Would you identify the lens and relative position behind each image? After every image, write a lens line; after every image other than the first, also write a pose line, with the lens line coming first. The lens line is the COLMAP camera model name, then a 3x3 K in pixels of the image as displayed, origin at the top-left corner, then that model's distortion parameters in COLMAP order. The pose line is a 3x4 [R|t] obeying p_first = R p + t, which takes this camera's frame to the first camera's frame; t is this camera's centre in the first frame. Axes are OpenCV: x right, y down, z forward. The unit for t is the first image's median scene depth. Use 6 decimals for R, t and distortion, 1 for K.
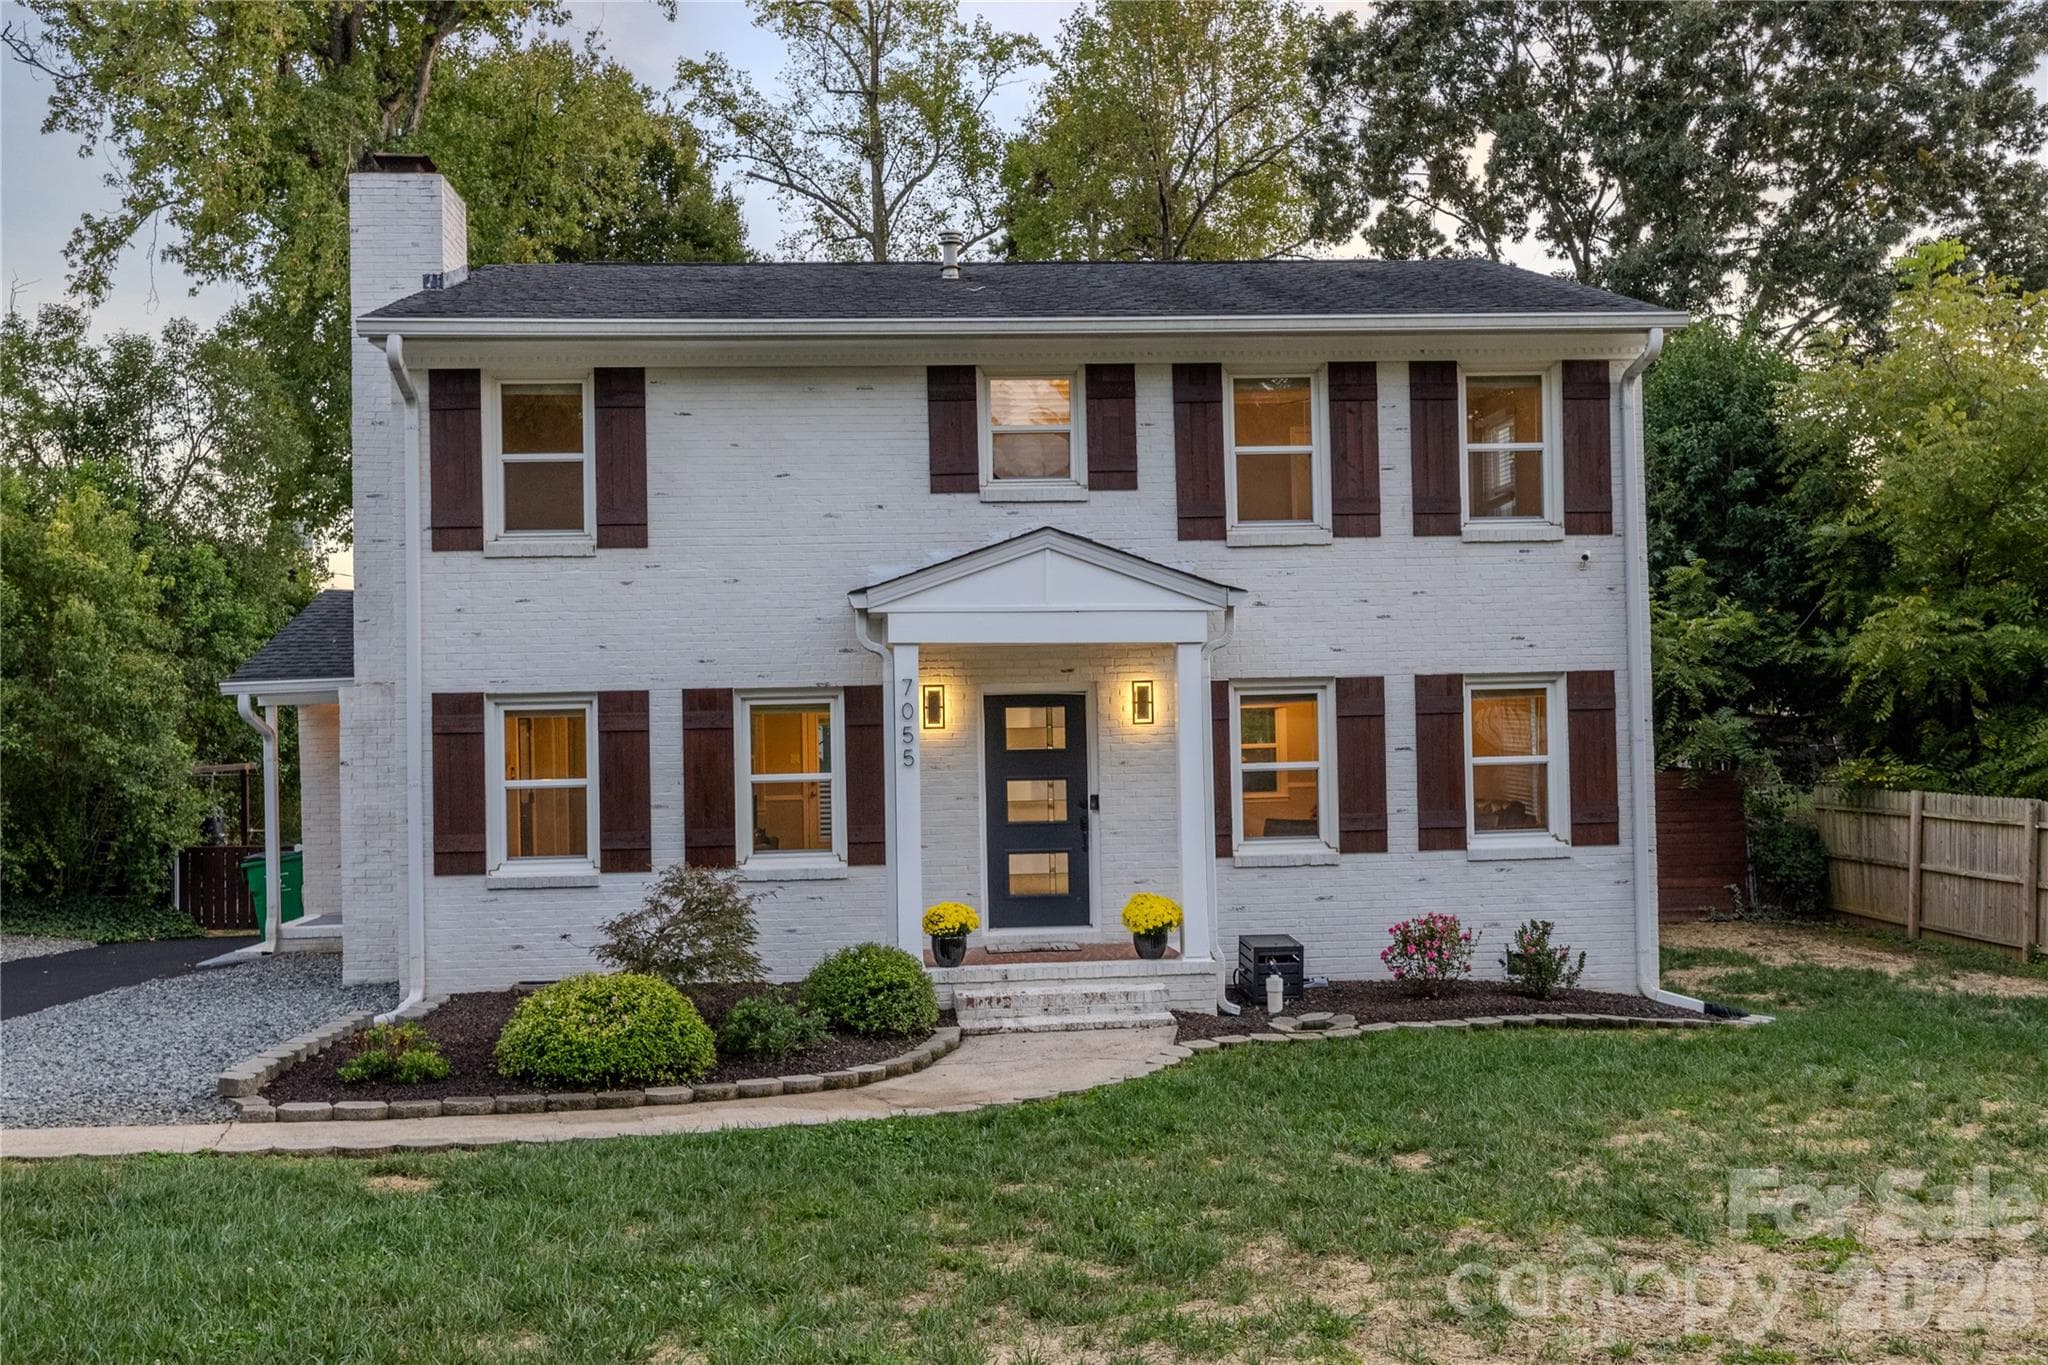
lens RADIAL K [[1870.3, 0, 1024.0], [0, 1870.3, 682.5], [0, 0, 1]] dist [-0.001928, 0.007324]
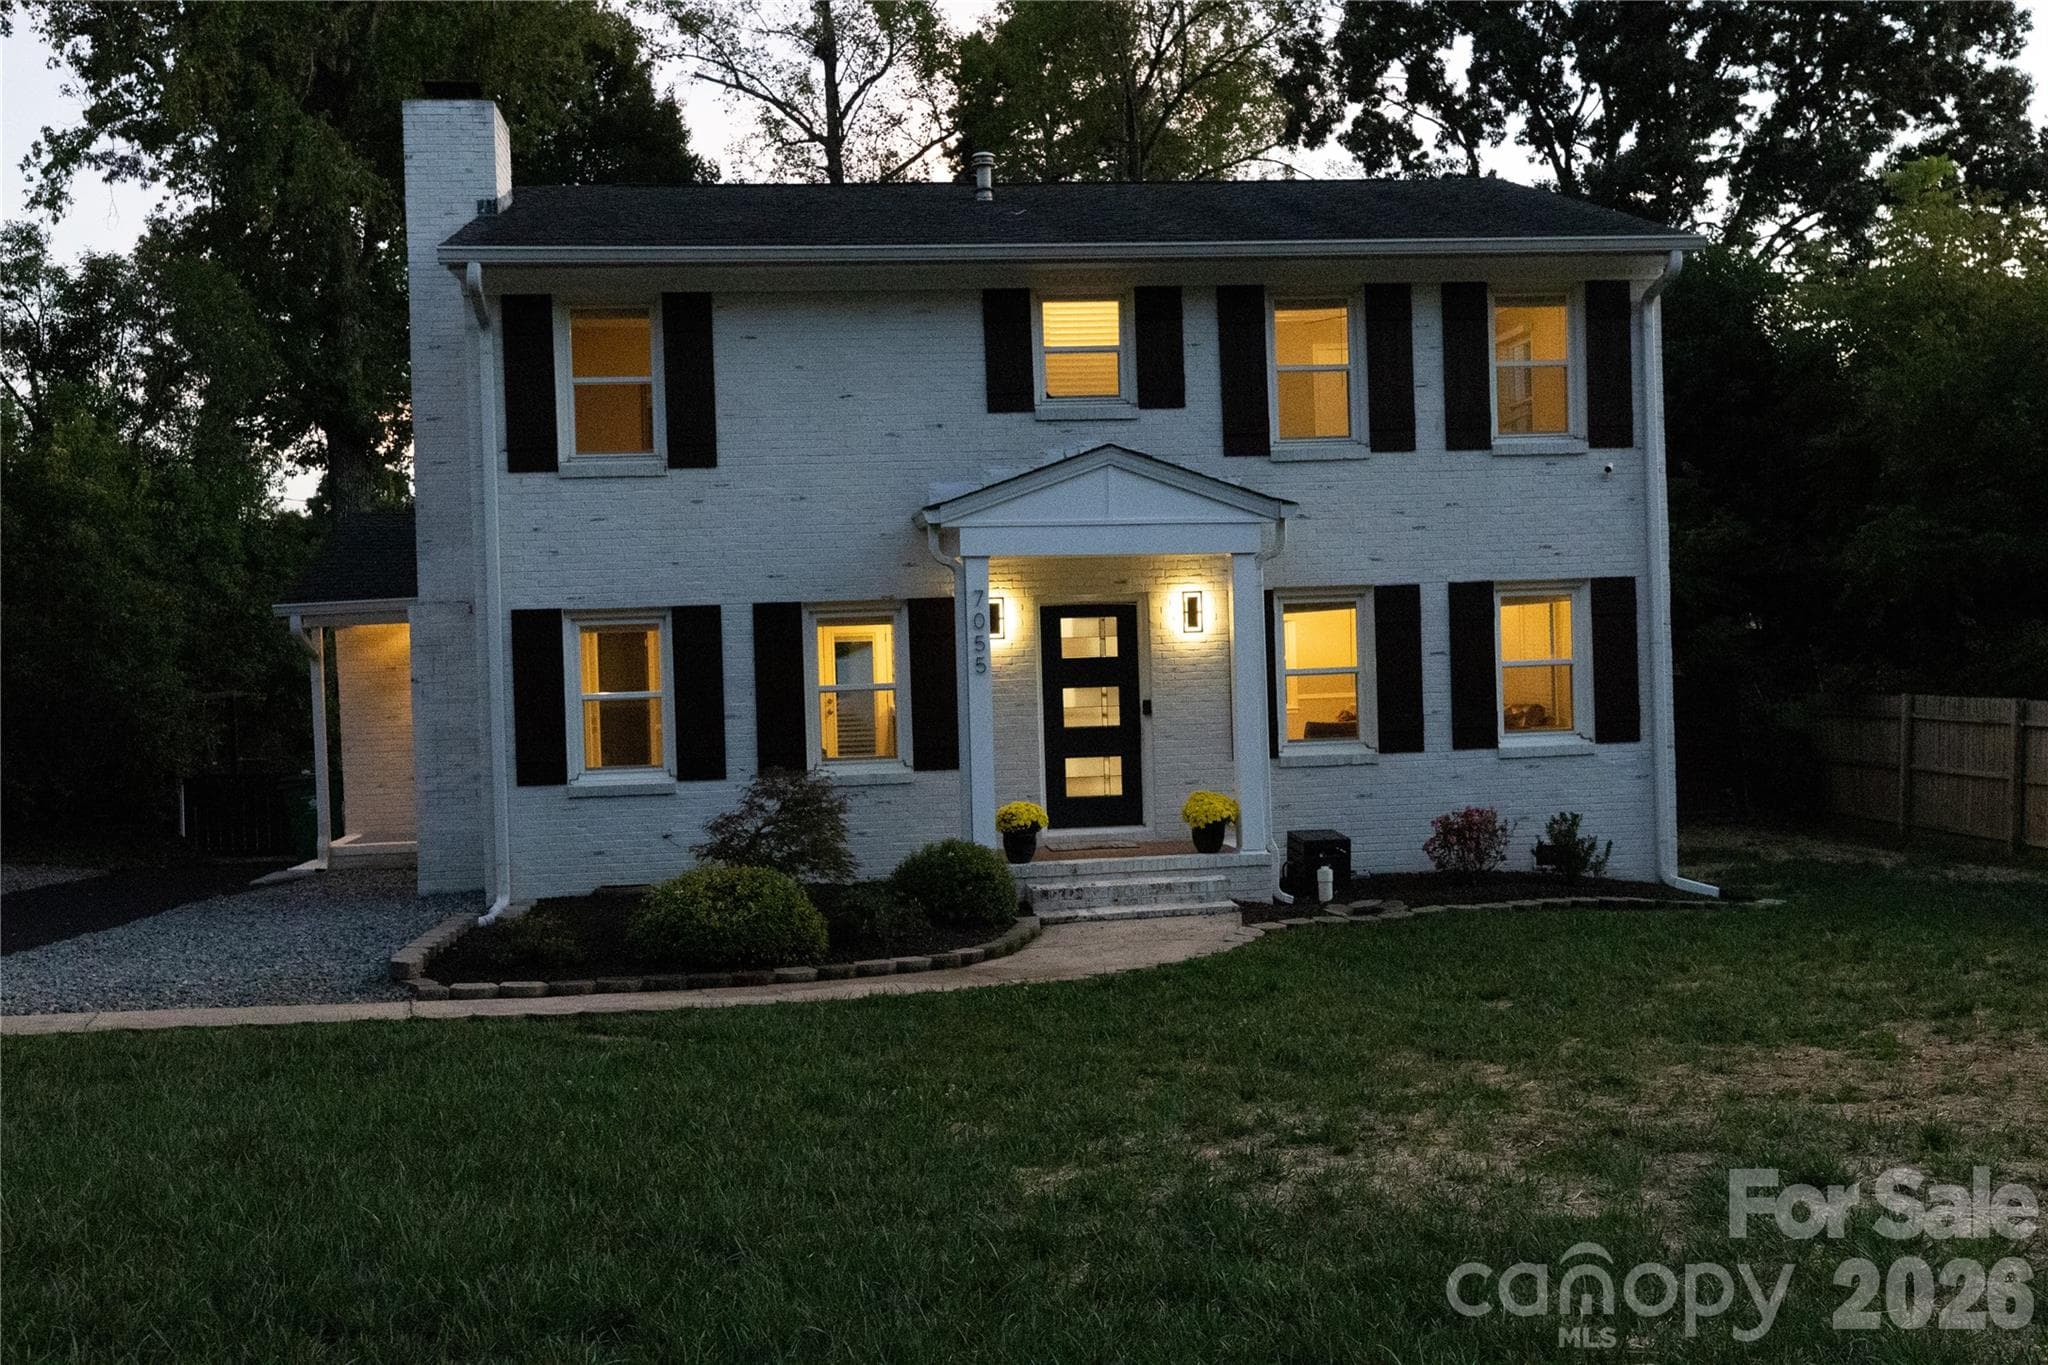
lens RADIAL K [[2150.0, 0, 936.4], [0, 2150.0, 686.0], [0, 0, 1]] dist [-0.002858, 0.003953]
pose [[0.999085, -0.012335, 0.040961, -0.119327], [0.011067, 0.999457, 0.031021, 0.012301], [-0.041321, -0.030539, 0.998679, -0.182075]]
